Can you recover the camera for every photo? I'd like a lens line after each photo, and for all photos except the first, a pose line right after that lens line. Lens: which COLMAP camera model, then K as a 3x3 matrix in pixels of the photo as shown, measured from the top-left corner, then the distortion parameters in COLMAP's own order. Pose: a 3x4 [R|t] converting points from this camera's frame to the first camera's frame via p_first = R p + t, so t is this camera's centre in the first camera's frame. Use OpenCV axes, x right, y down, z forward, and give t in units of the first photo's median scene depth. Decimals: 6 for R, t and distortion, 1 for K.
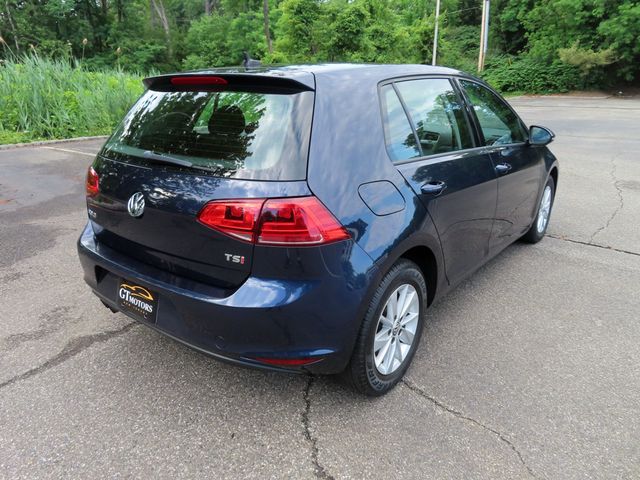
lens RADIAL K [[458.8, 0, 320.0], [0, 458.8, 240.0], [0, 0, 1]] dist [-0.001682, 0.005380]
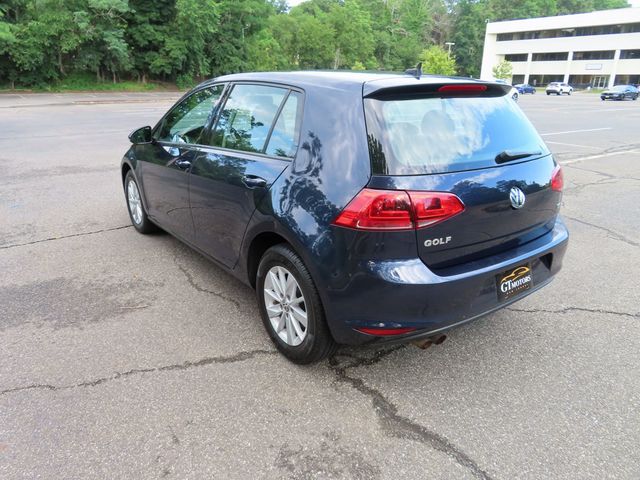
lens RADIAL K [[456.9, 0, 317.9], [0, 456.9, 240.1], [0, 0, 1]] dist [-0.002607, -0.002583]
pose [[0.285681, -0.319331, 0.903556, -0.079257], [0.313595, 0.922091, 0.226731, -0.019456], [-0.905563, 0.218578, 0.363564, 0.052407]]
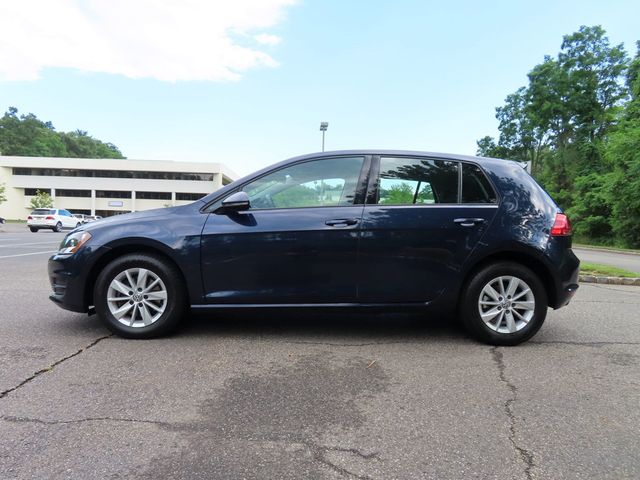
lens RADIAL K [[456.9, 0, 317.9], [0, 456.9, 240.1], [0, 0, 1]] dist [-0.002607, -0.002583]
pose [[-0.626018, -0.047358, 0.778370, -0.071868], [0.229966, 0.942553, 0.242301, -0.039798], [-0.745129, 0.330683, -0.579164, 0.155802]]
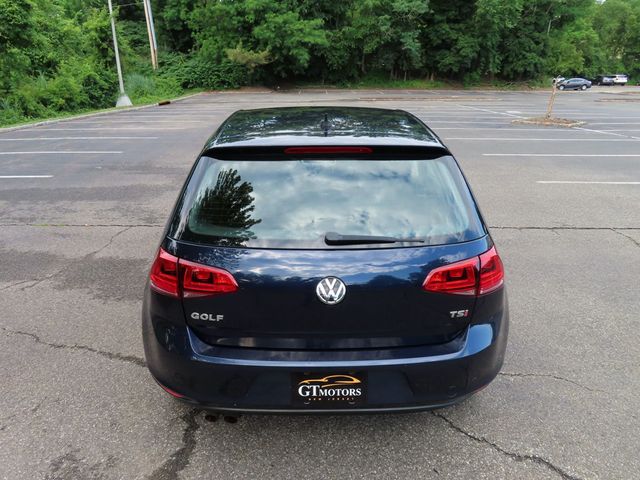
lens RADIAL K [[457.8, 0, 316.8], [0, 457.8, 240.3], [0, 0, 1]] dist [-0.007534, 0.006092]
pose [[0.783434, -0.213821, 0.583534, -0.046689], [0.206200, 0.975193, 0.080497, -0.012861], [-0.586270, 0.057261, 0.808089, 0.012762]]
